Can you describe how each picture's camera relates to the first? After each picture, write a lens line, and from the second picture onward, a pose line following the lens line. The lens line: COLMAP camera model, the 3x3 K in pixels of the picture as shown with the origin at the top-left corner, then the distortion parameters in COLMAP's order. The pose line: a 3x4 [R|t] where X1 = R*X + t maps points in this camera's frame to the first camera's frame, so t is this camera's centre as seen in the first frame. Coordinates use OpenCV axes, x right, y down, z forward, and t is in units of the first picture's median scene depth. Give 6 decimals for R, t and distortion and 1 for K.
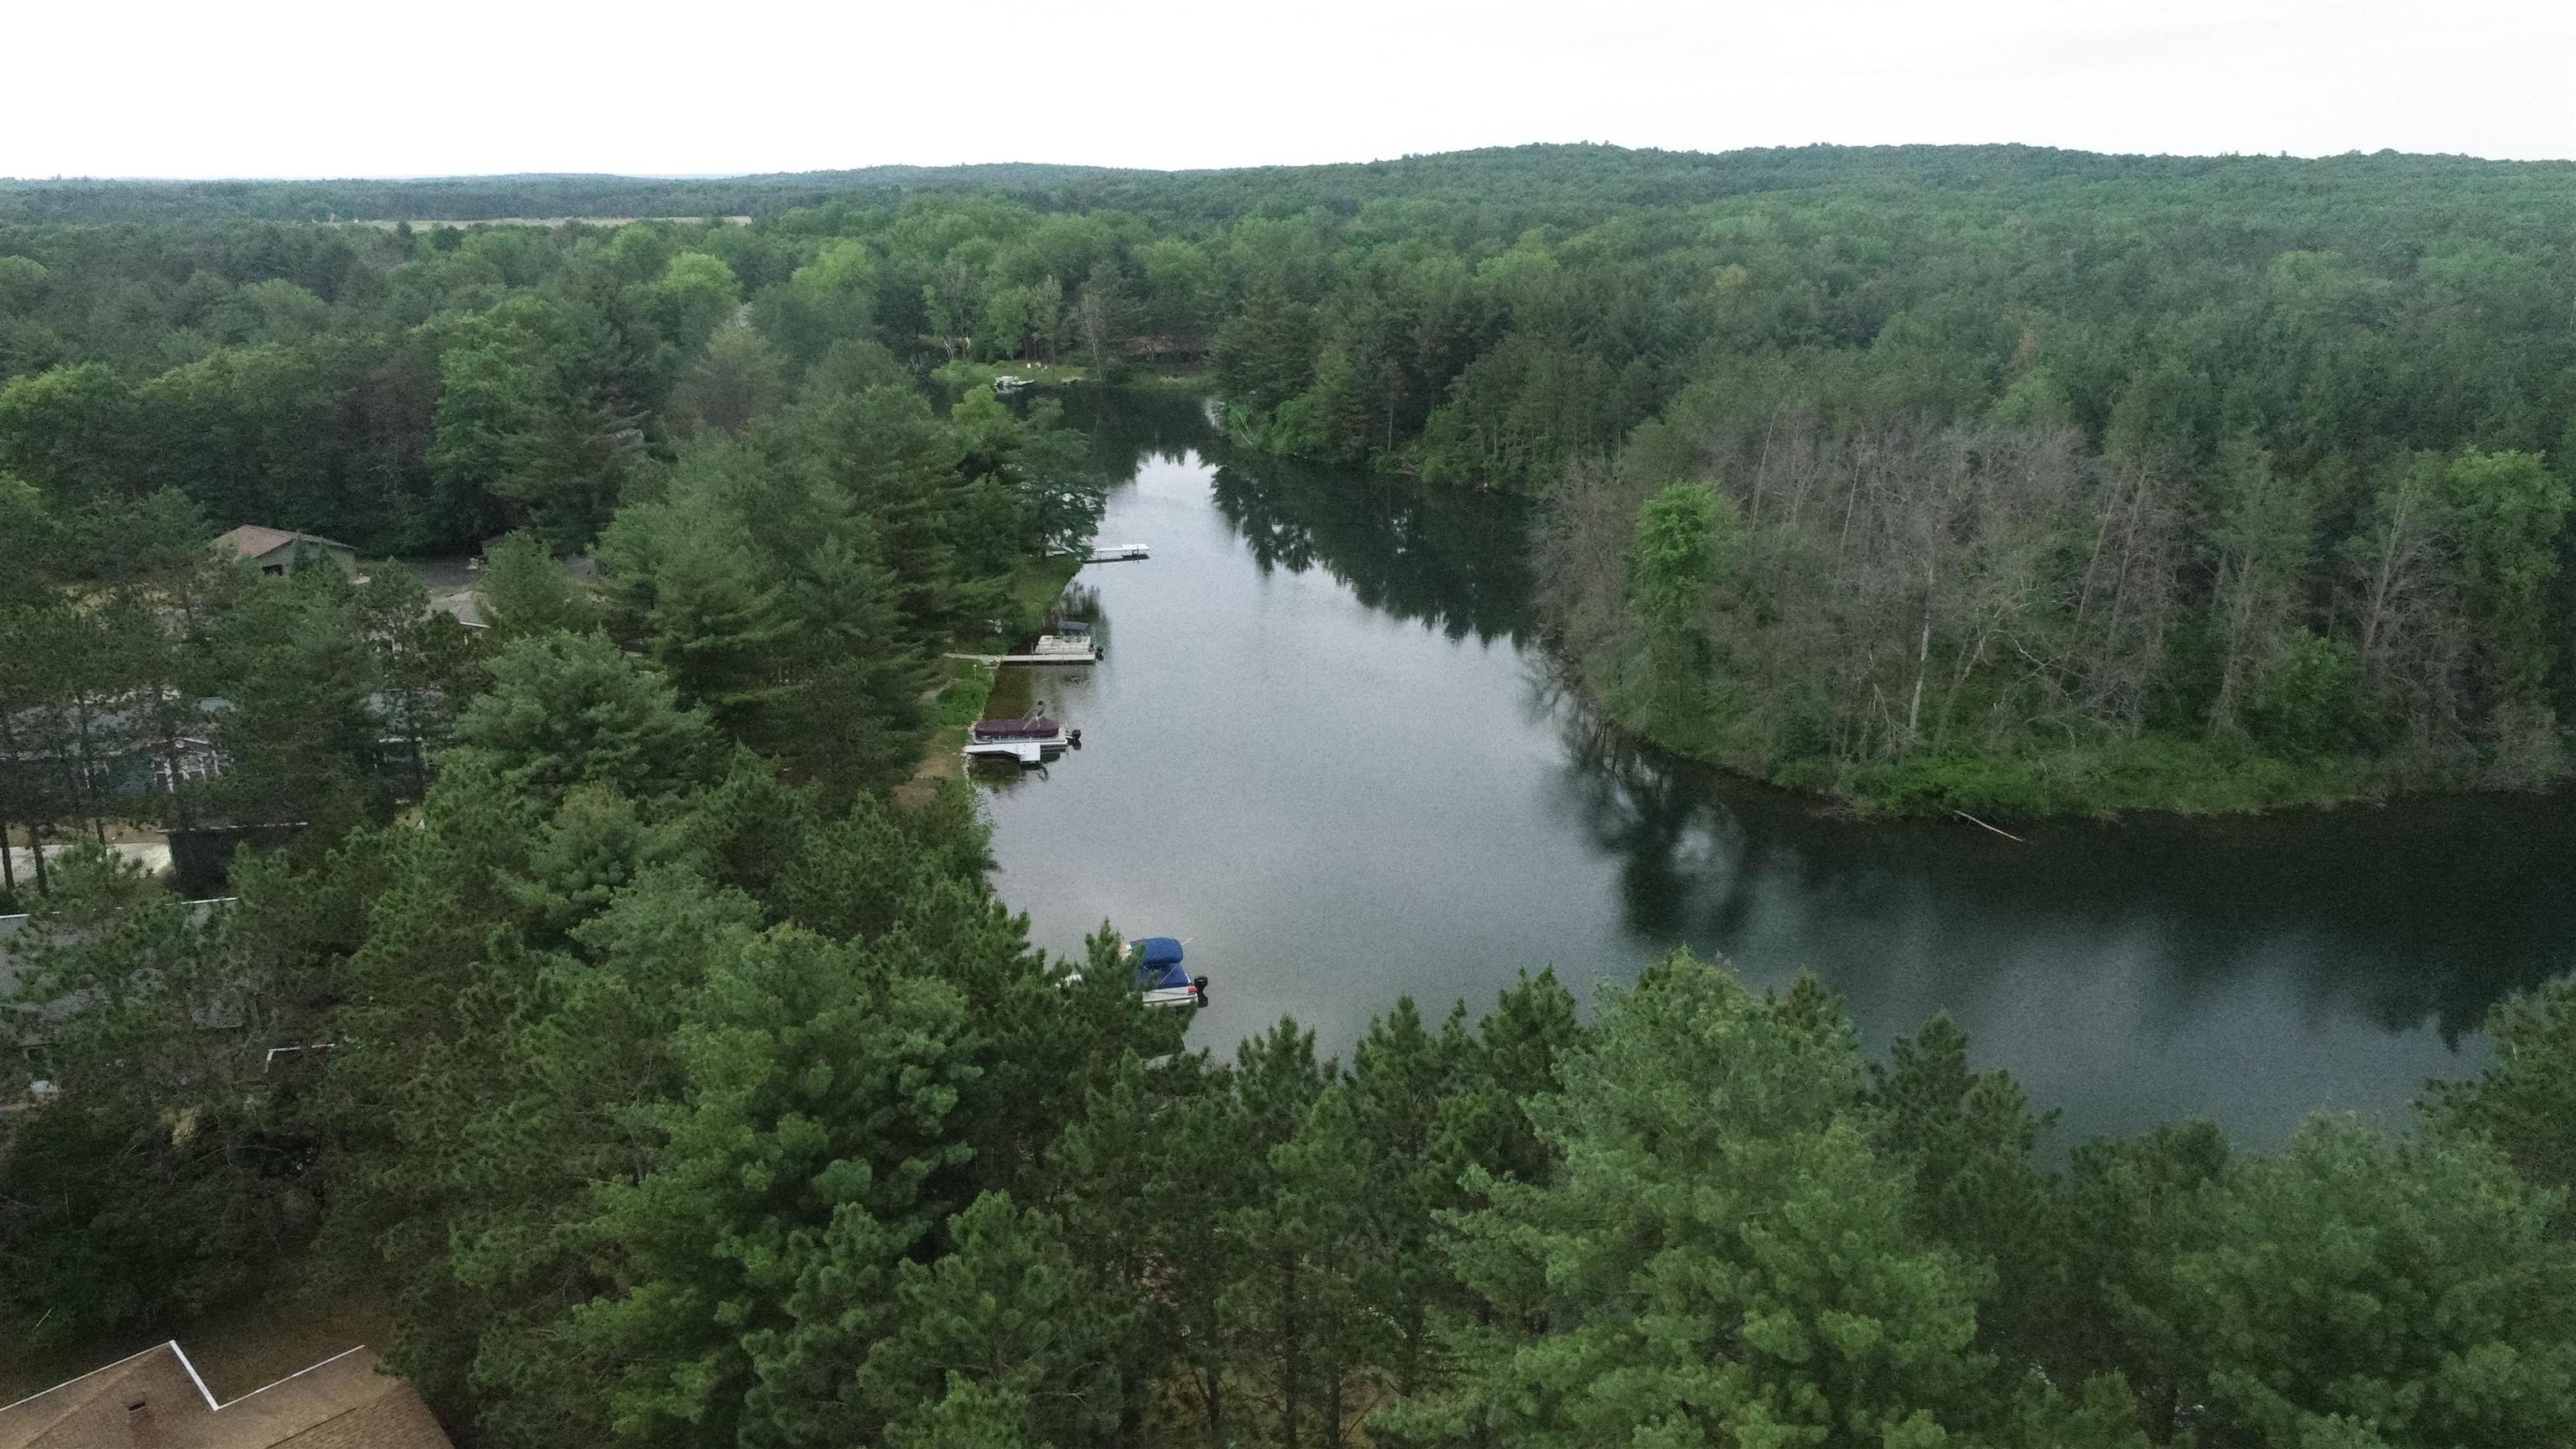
lens RADIAL K [[1757.4, 0, 1283.8], [0, 1757.4, 729.4], [0, 0, 1]] dist [-0.009587, 0.002987]
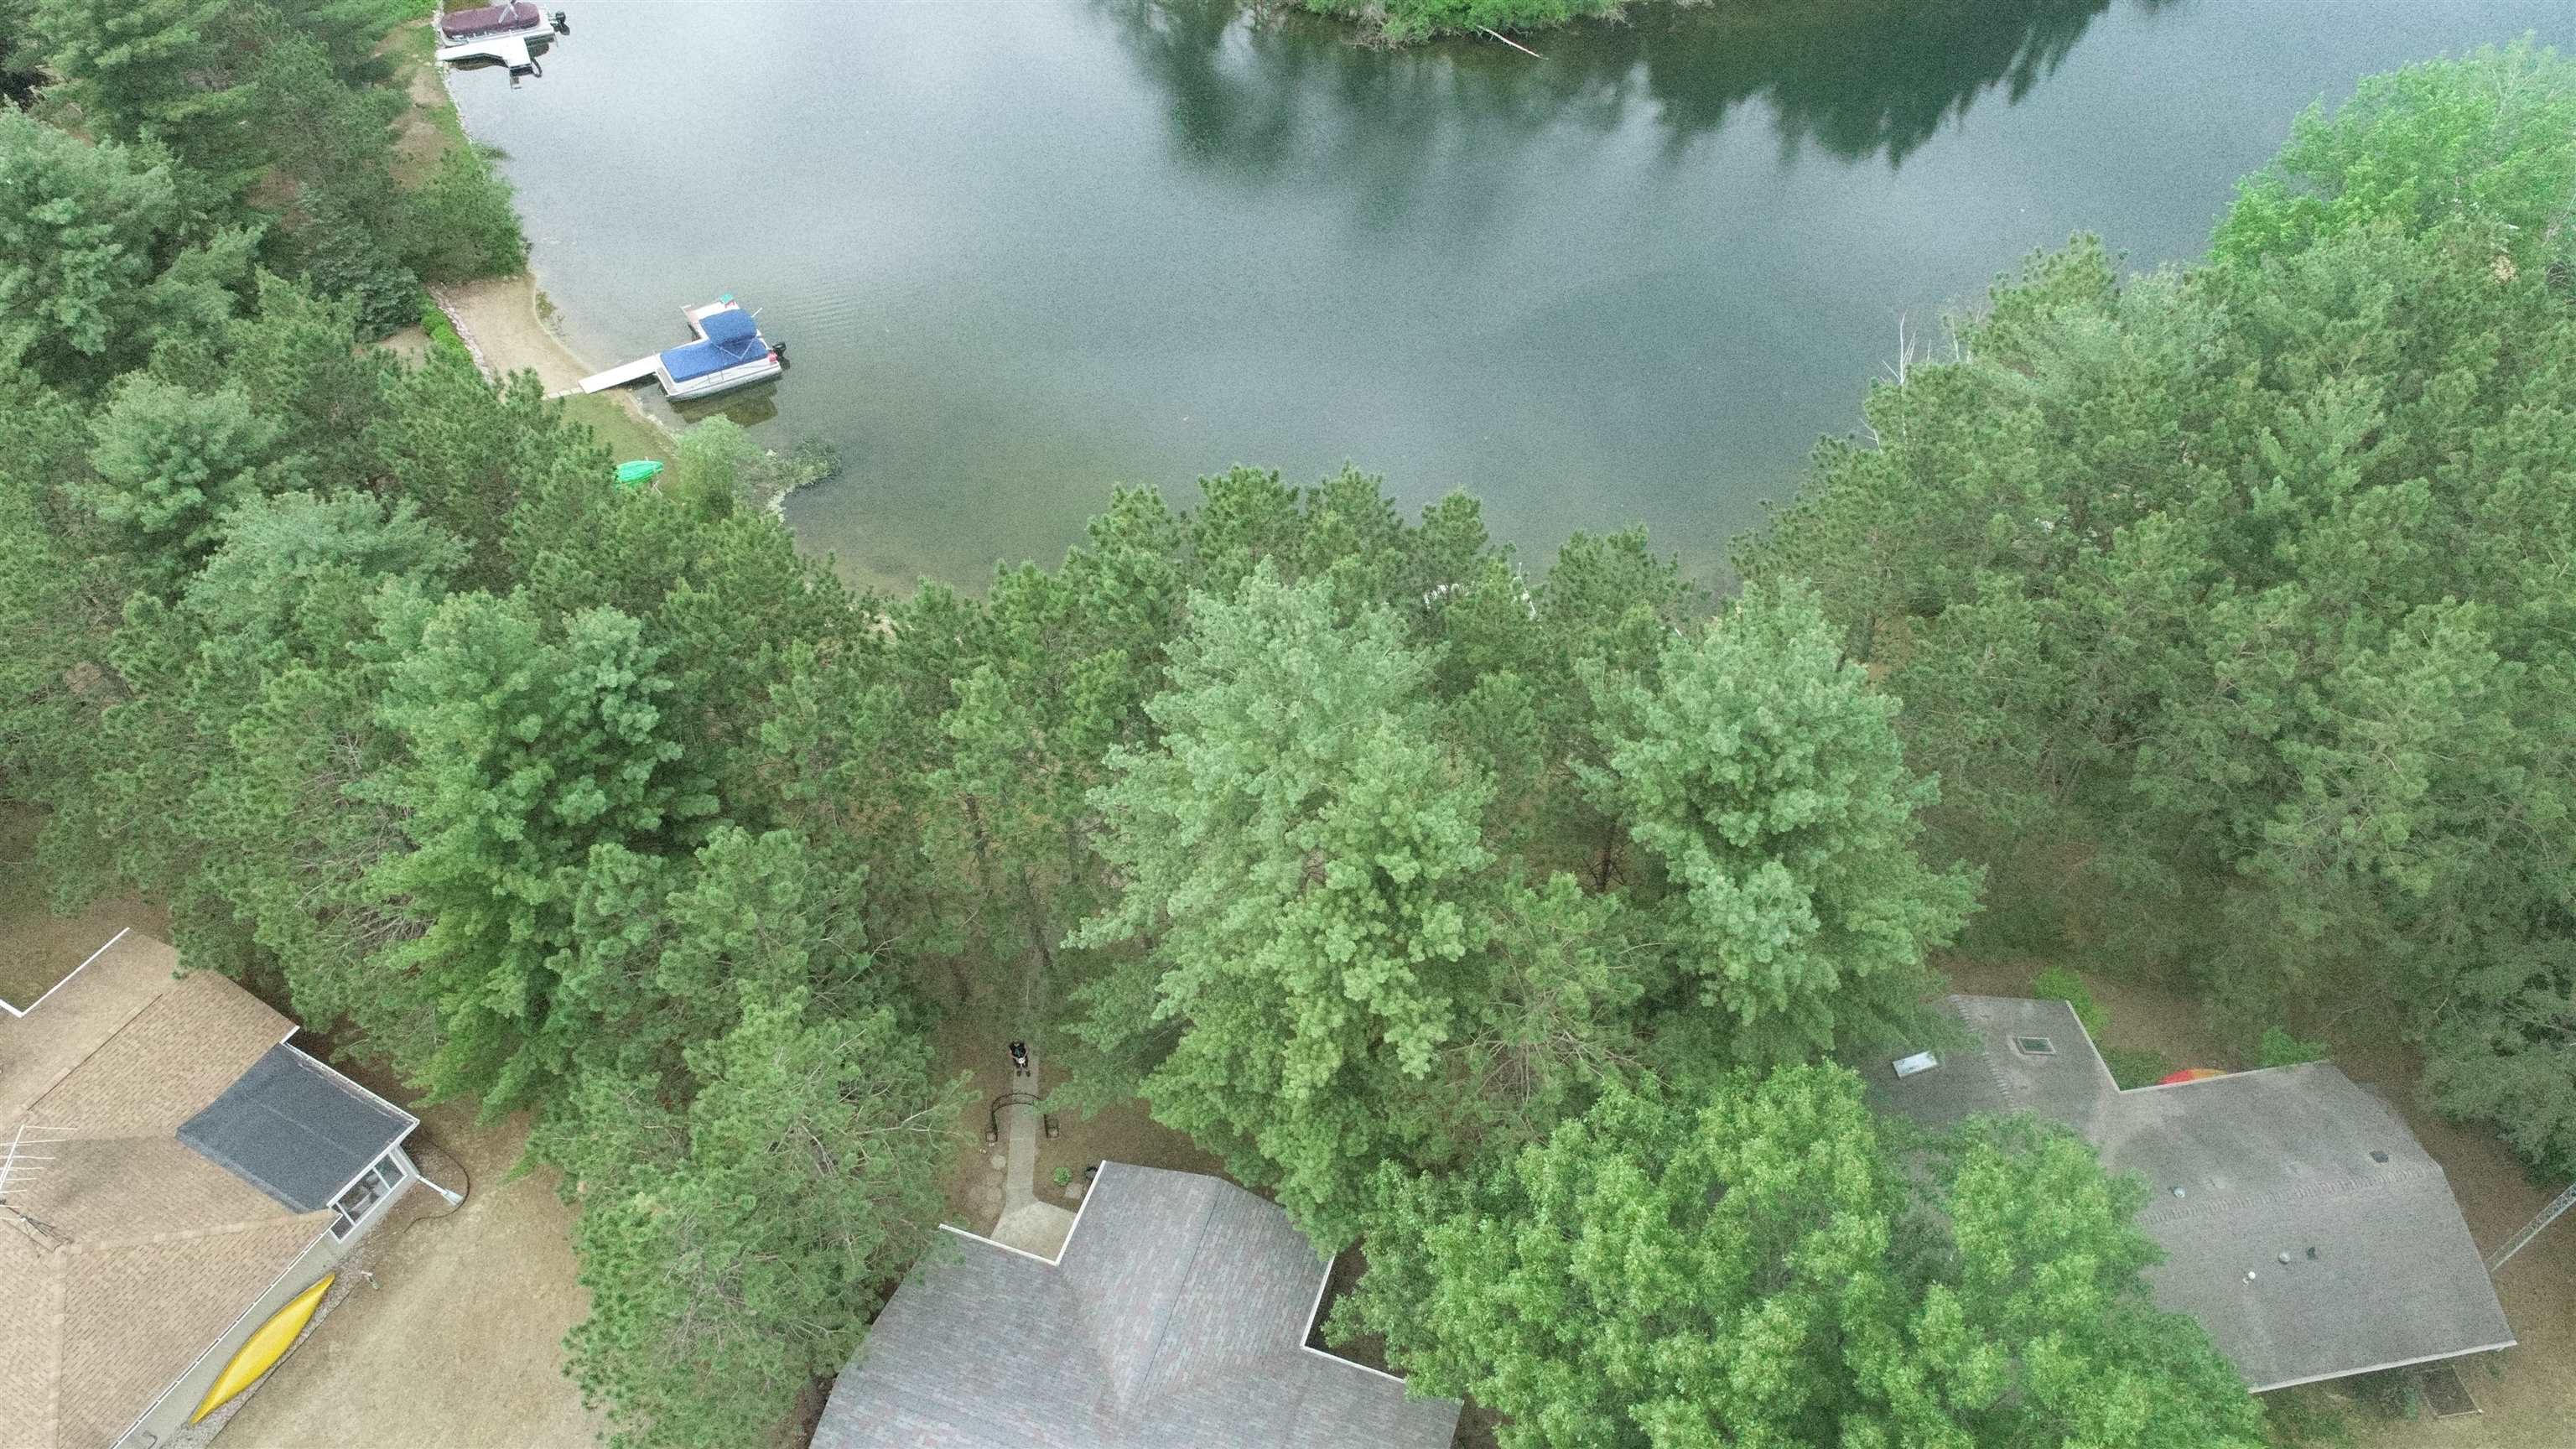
lens RADIAL K [[1757.4, 0, 1287.9], [0, 1757.4, 732.6], [0, 0, 1]] dist [-0.009587, 0.002987]
pose [[0.961698, -0.195961, 0.191668, -0.010506], [0.075474, 0.861505, 0.502108, -0.326554], [-0.263517, -0.468410, 0.843297, -0.089495]]
